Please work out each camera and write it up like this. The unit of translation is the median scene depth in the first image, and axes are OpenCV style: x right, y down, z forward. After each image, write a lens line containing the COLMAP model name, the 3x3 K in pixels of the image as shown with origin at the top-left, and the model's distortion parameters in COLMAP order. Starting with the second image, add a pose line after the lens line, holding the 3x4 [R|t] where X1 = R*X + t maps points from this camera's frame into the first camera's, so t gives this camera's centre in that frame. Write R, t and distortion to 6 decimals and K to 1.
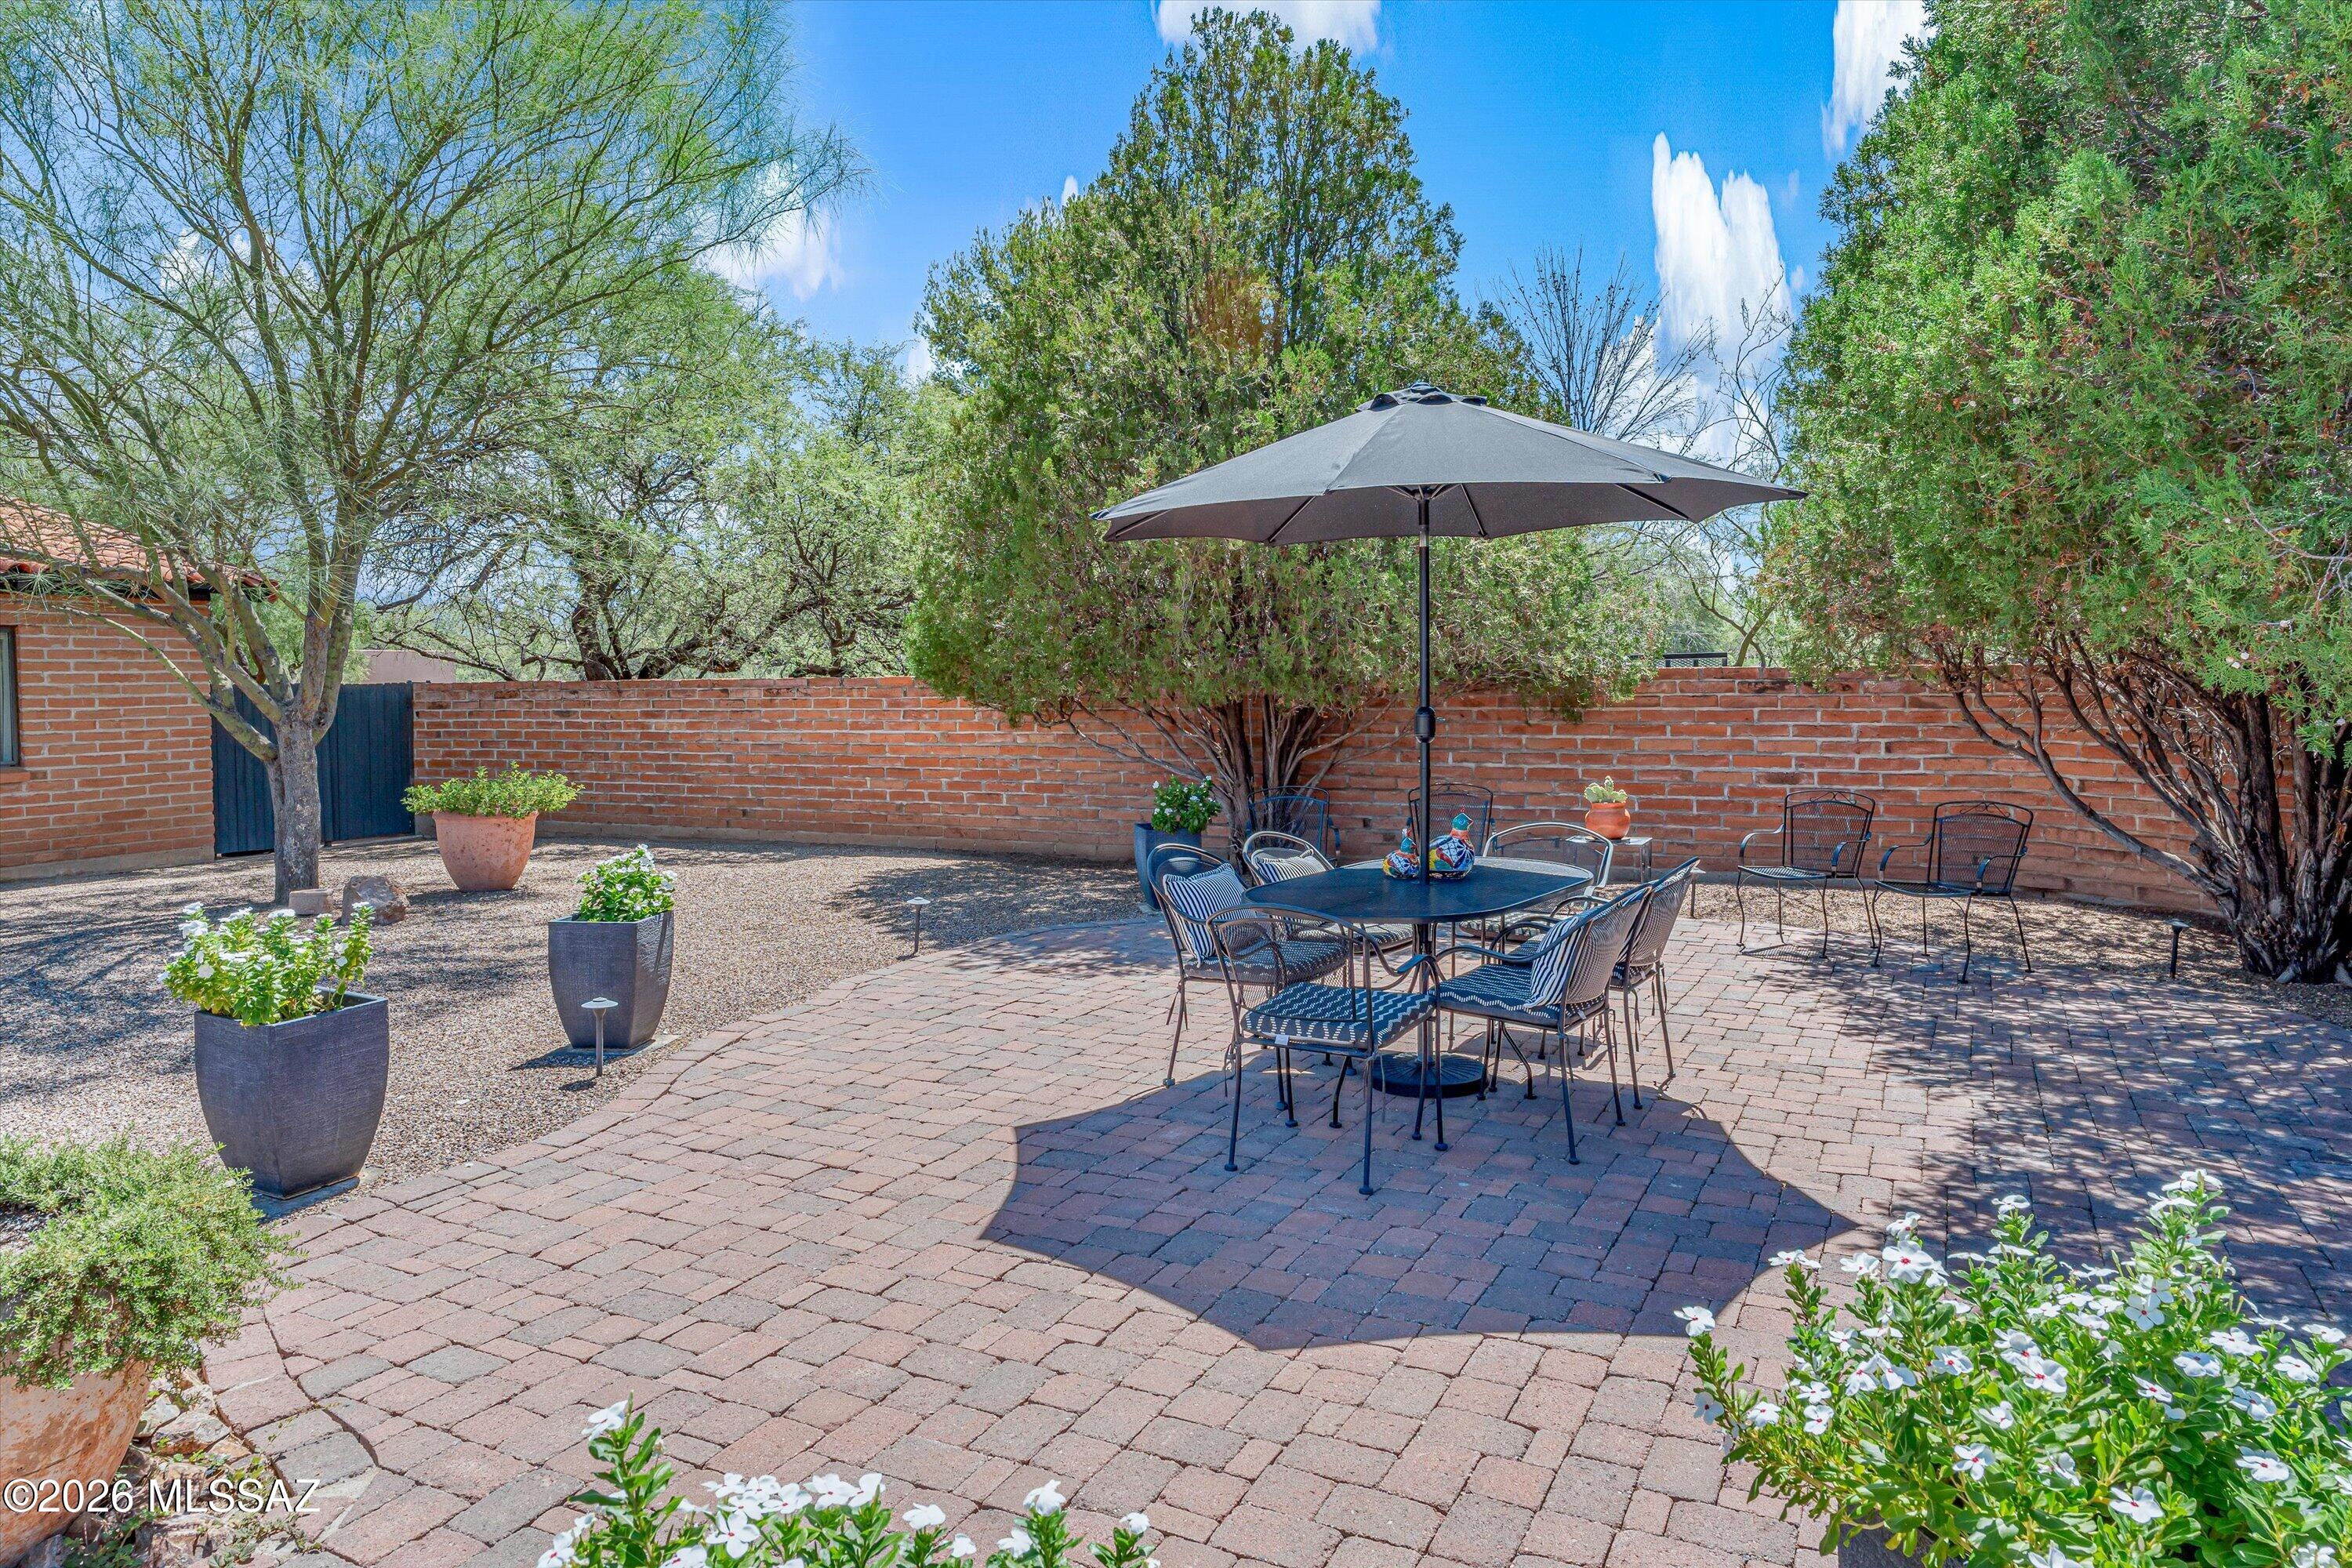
lens RADIAL K [[1352.0, 0, 1176.0], [0, 1352.0, 784.0], [0, 0, 1]] dist [-0.020378, -0.000431]
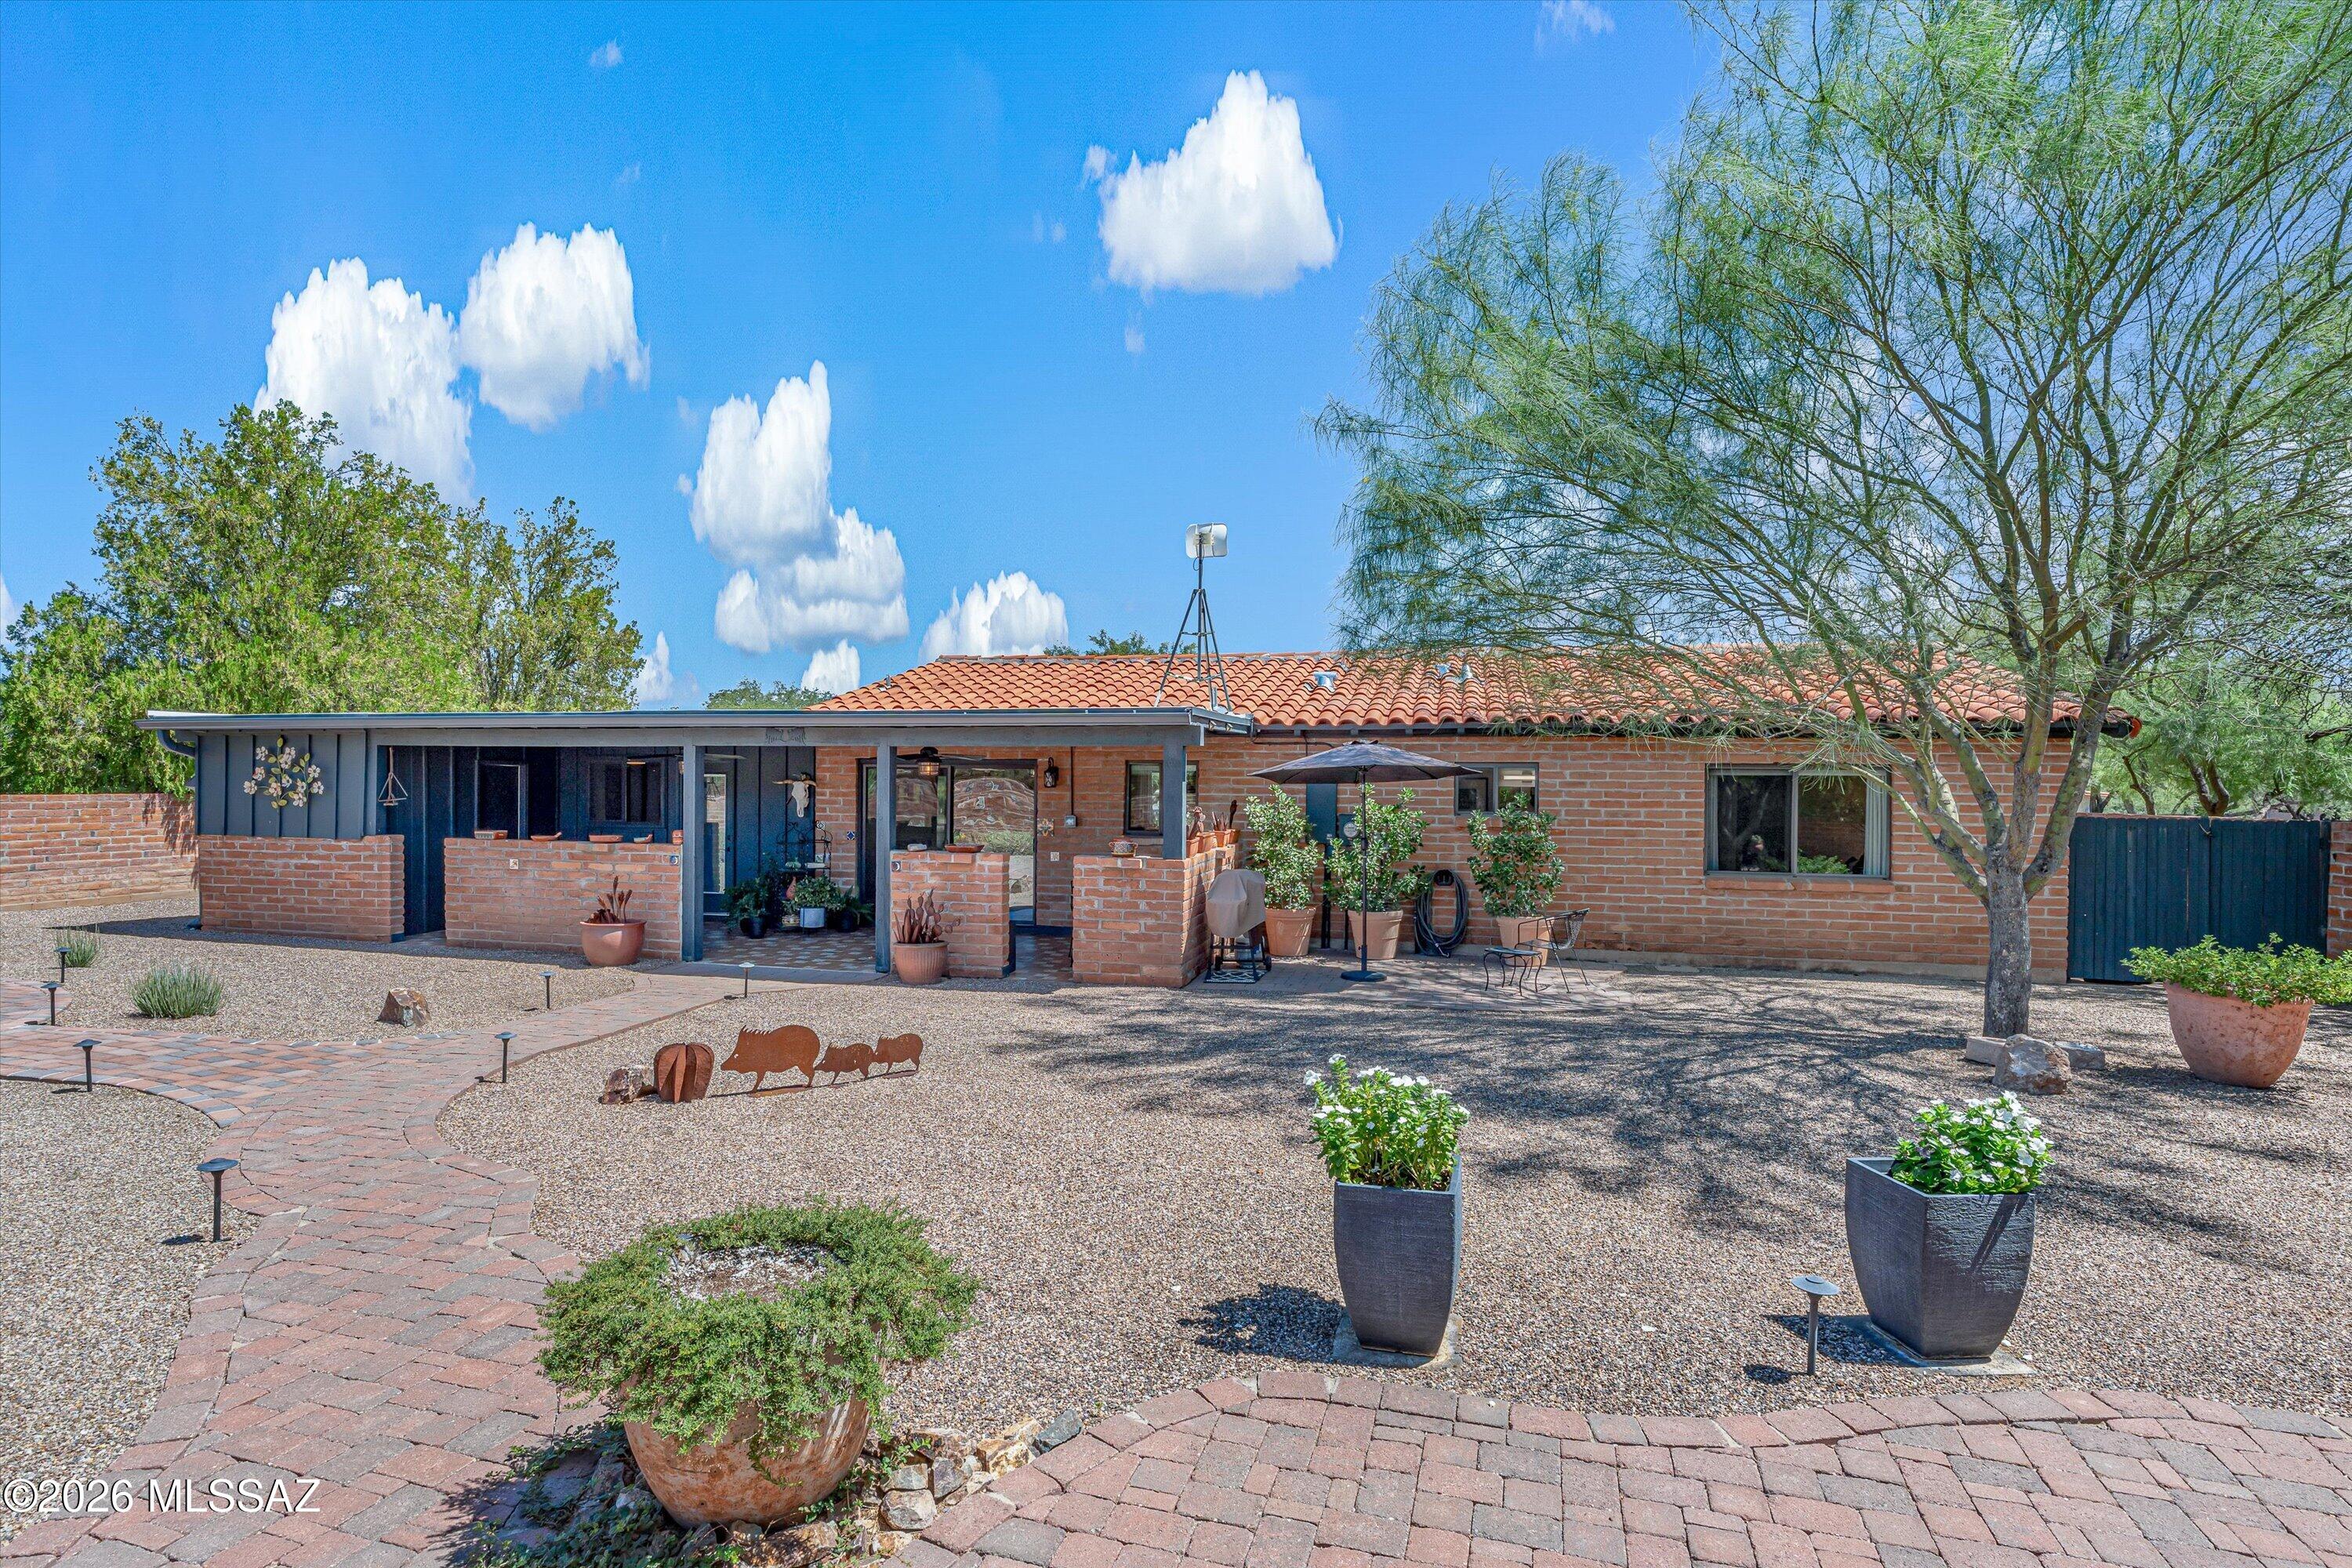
lens RADIAL K [[1207.3, 0, 1243.3], [0, 1207.3, 785.3], [0, 0, 1]] dist [-0.002342, -0.000060]
pose [[0.207025, 0.007979, -0.978303, 0.157483], [-0.091365, 0.995754, -0.011213, -0.072216], [0.974060, 0.091704, 0.206875, 0.443674]]
